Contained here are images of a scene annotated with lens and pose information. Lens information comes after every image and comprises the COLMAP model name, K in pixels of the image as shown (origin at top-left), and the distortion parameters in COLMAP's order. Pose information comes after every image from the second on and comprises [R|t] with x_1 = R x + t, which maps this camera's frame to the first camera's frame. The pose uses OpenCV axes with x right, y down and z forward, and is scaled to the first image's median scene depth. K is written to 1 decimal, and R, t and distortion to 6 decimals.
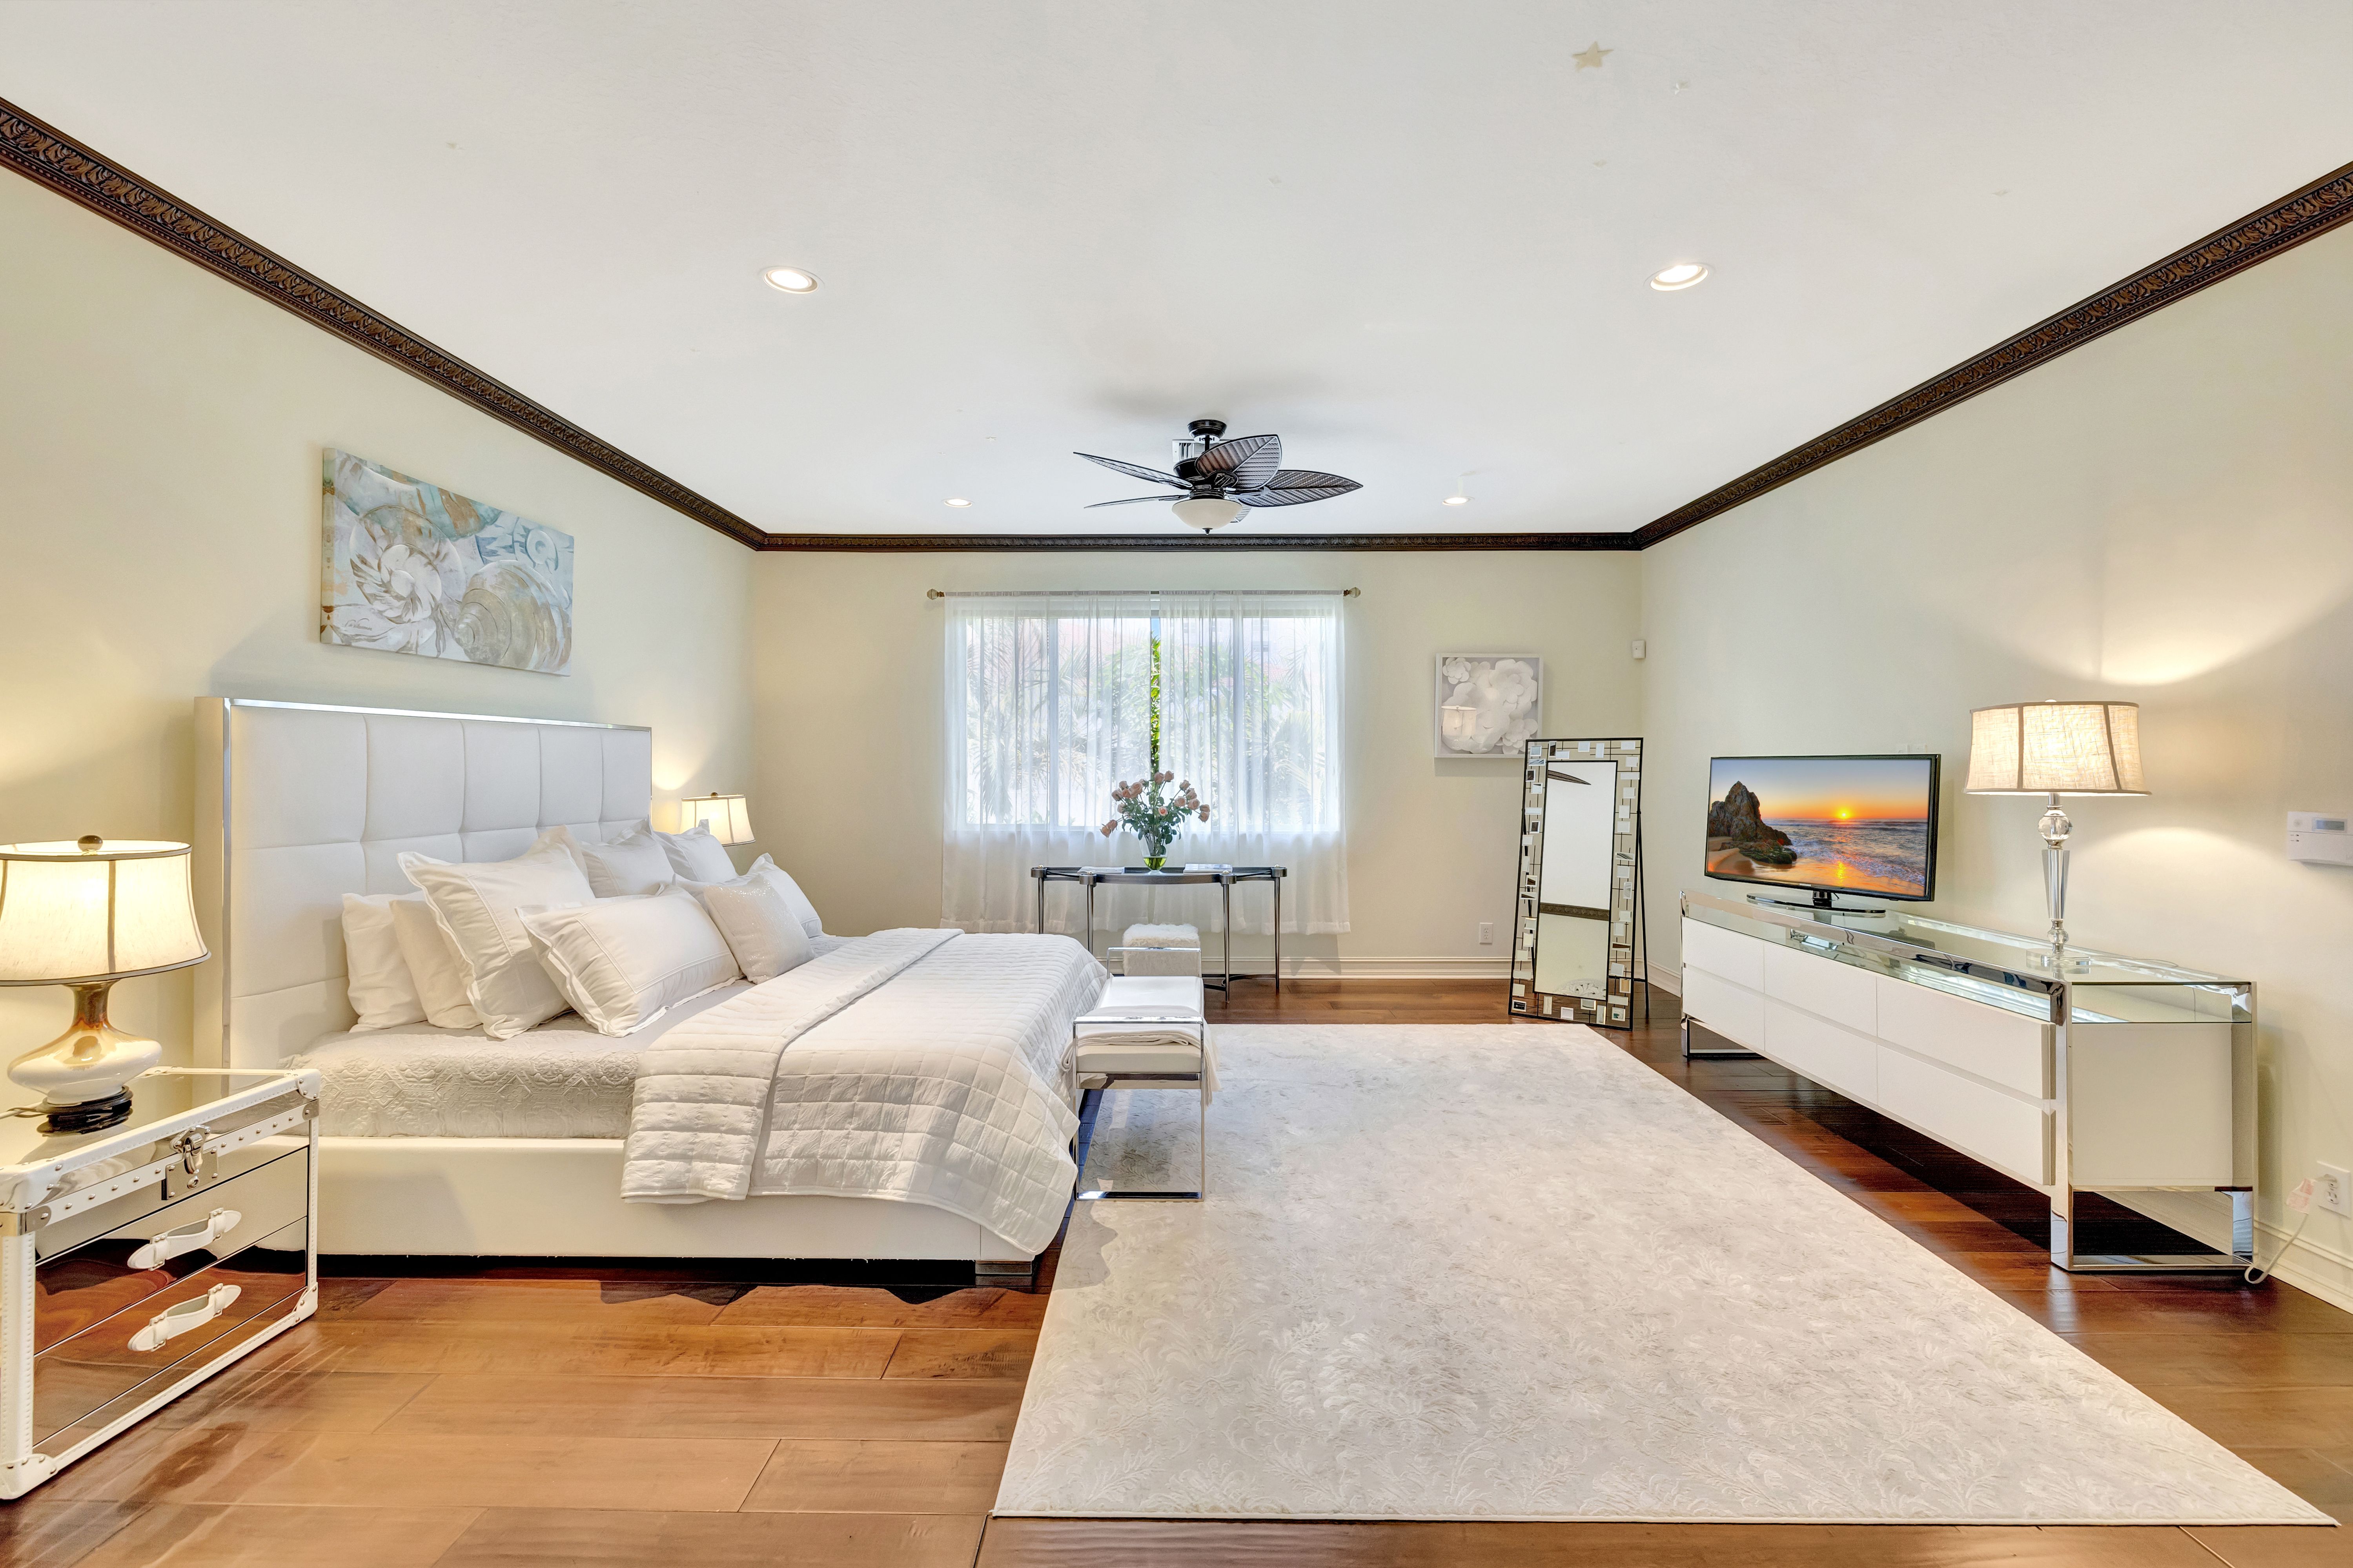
lens RADIAL K [[1015.4, 0, 1171.4], [0, 1015.4, 775.3], [0, 0, 1]] dist [-0.005400, -0.000602]
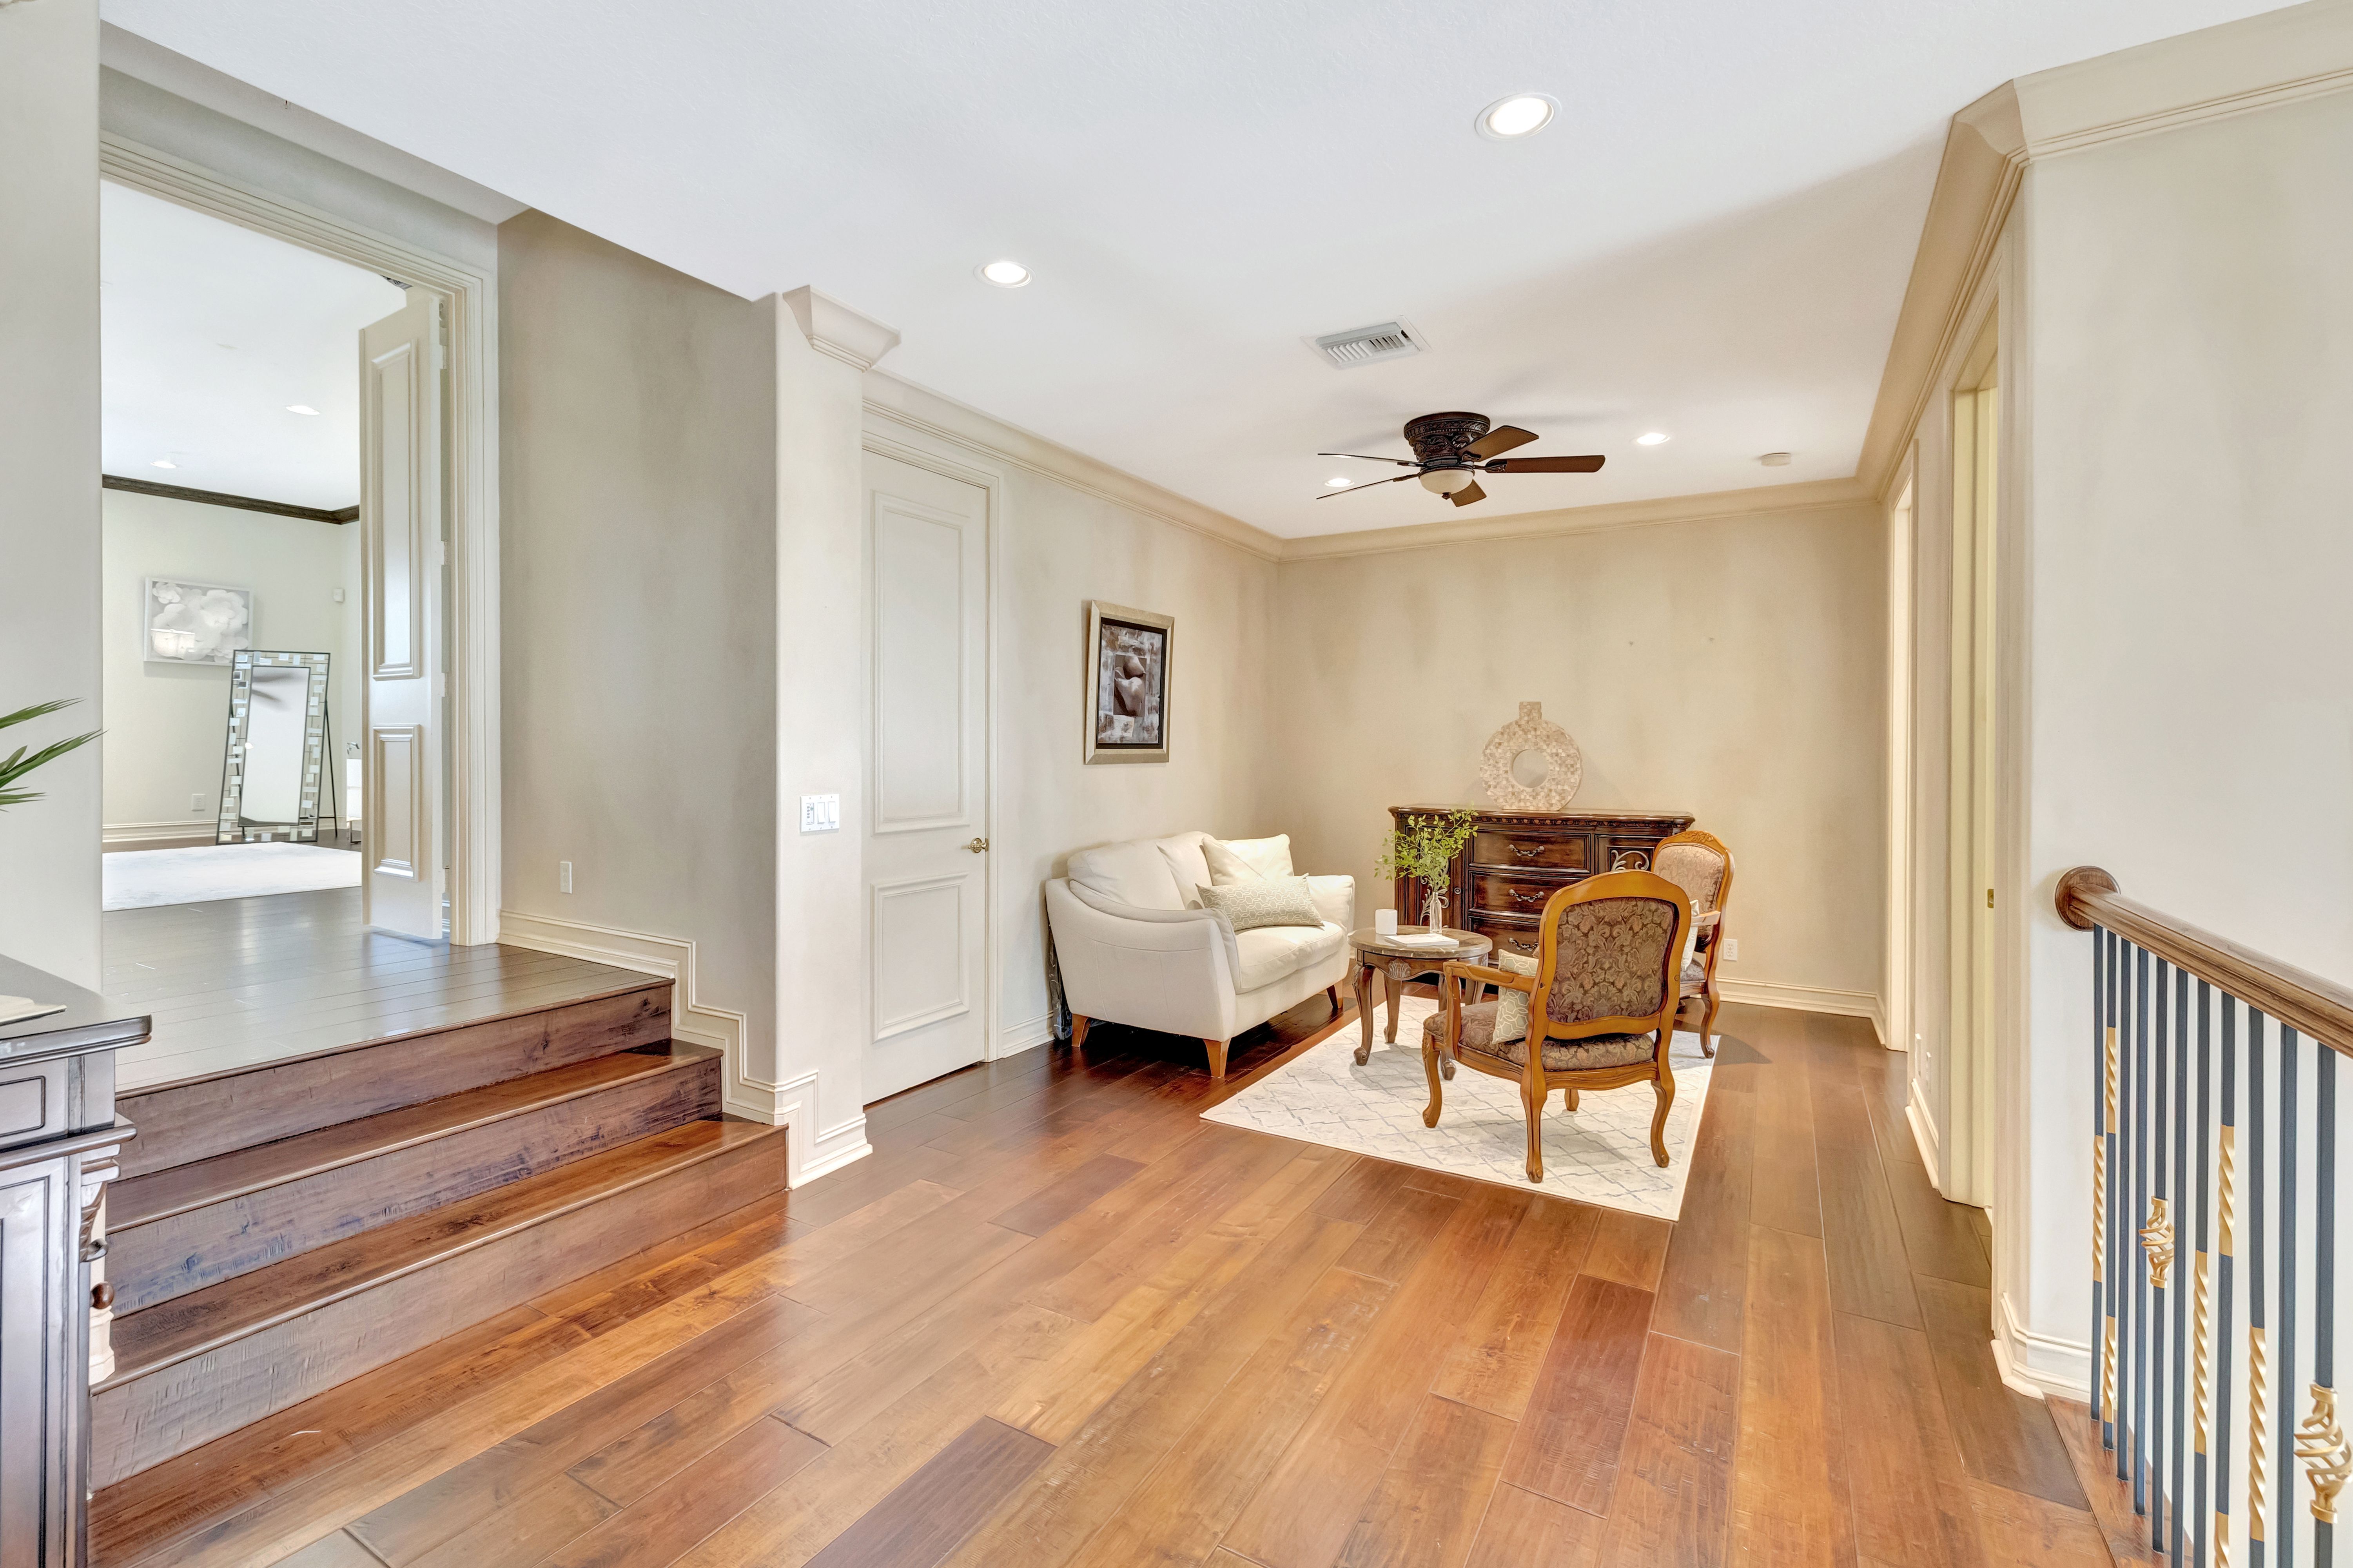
lens RADIAL K [[1015.3, 0, 1163.0], [0, 1015.3, 765.0], [0, 0, 1]] dist [-0.005400, -0.000602]
pose [[0.505996, -0.005273, 0.862520, -0.179092], [-0.005610, 0.999940, 0.009404, 0.094042], [-0.862518, -0.009597, 0.505936, -0.719353]]
